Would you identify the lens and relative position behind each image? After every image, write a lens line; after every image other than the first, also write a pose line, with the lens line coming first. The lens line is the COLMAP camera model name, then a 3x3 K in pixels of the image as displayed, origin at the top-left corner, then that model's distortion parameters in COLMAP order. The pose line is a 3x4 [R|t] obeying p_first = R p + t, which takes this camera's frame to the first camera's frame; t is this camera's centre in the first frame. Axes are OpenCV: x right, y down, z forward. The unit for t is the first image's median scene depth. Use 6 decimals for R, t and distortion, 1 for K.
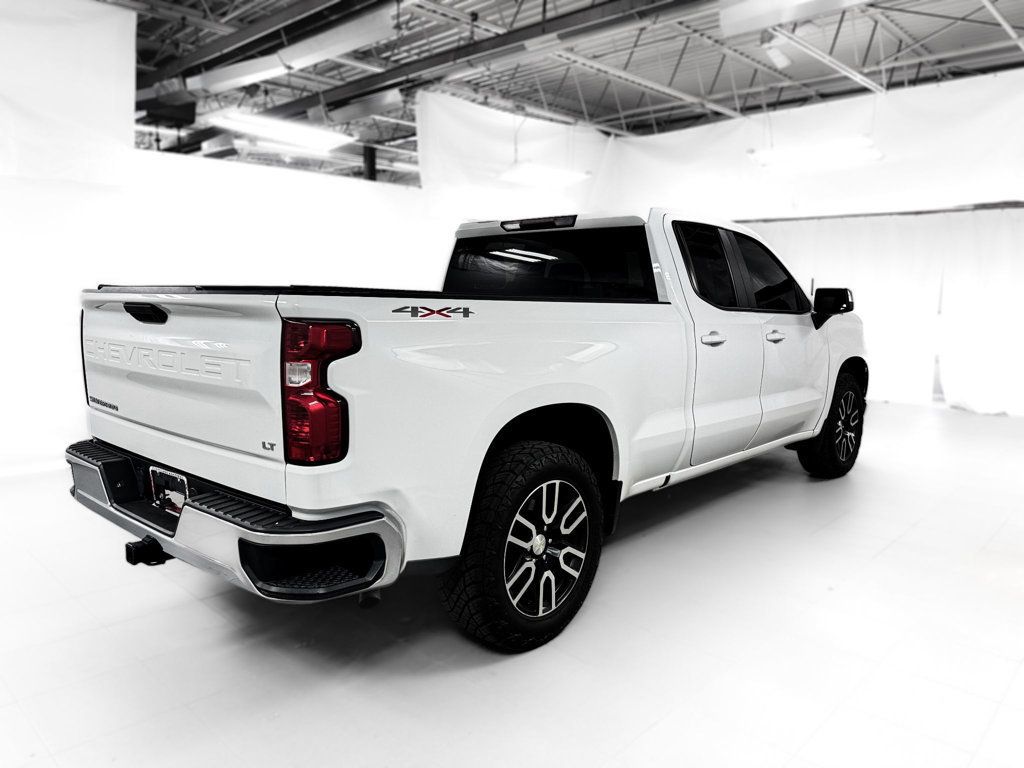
lens RADIAL K [[739.7, 0, 512.0], [0, 739.7, 384.0], [0, 0, 1]] dist [0.060719, -0.055482]
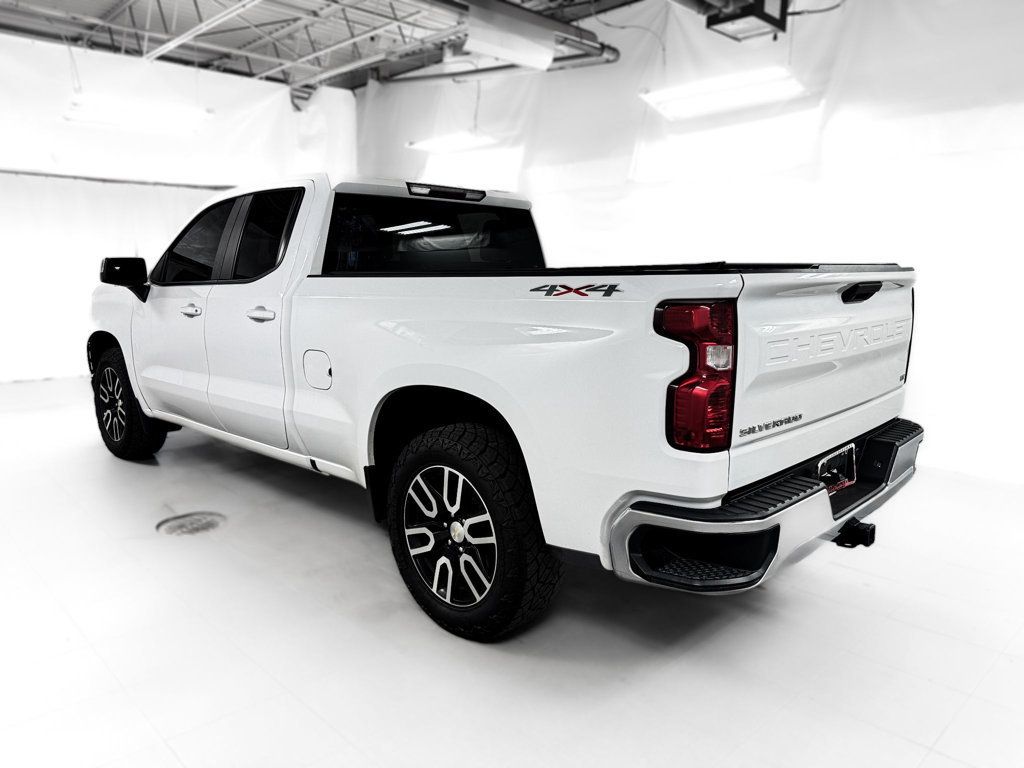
lens RADIAL K [[746.5, 0, 512.0], [0, 746.5, 384.0], [0, 0, 1]] dist [0.003667, -0.006643]
pose [[0.031313, -0.167512, 0.985373, -0.922331], [0.118950, 0.979474, 0.162730, -0.119140], [-0.992406, 0.112114, 0.050596, 0.877336]]
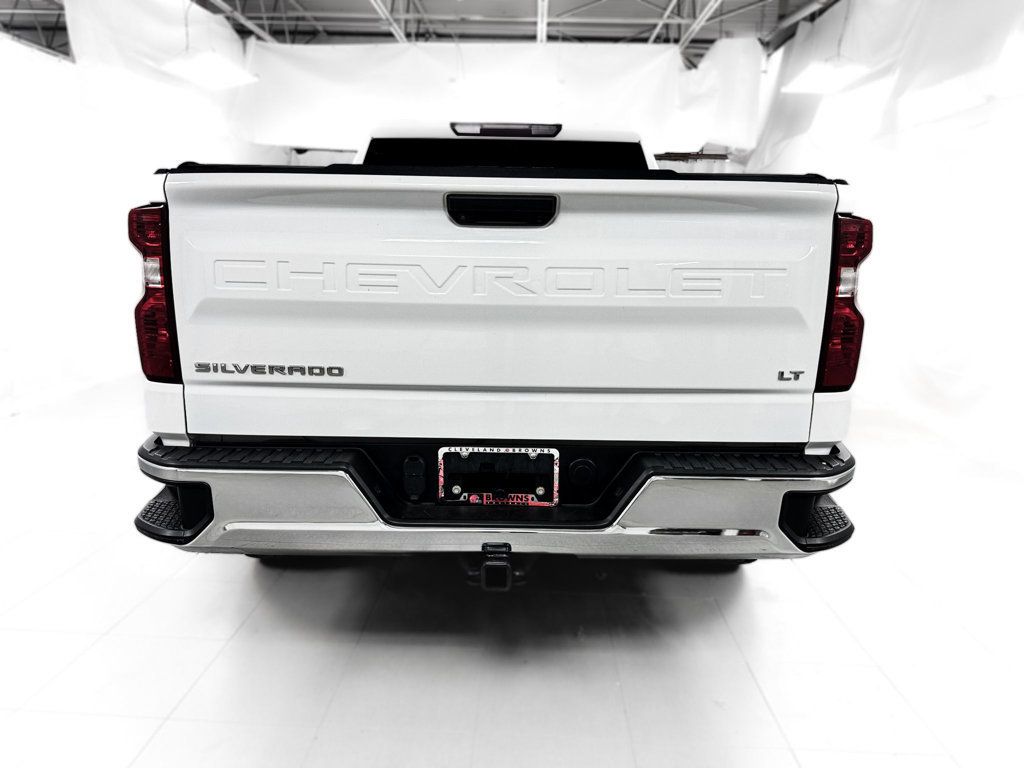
lens RADIAL K [[746.5, 0, 512.0], [0, 746.5, 384.0], [0, 0, 1]] dist [0.003667, -0.006643]
pose [[0.742423, -0.125002, 0.658167, -0.572704], [0.073779, 0.991718, 0.105127, -0.008081], [-0.665857, -0.029490, 0.745496, 0.313885]]
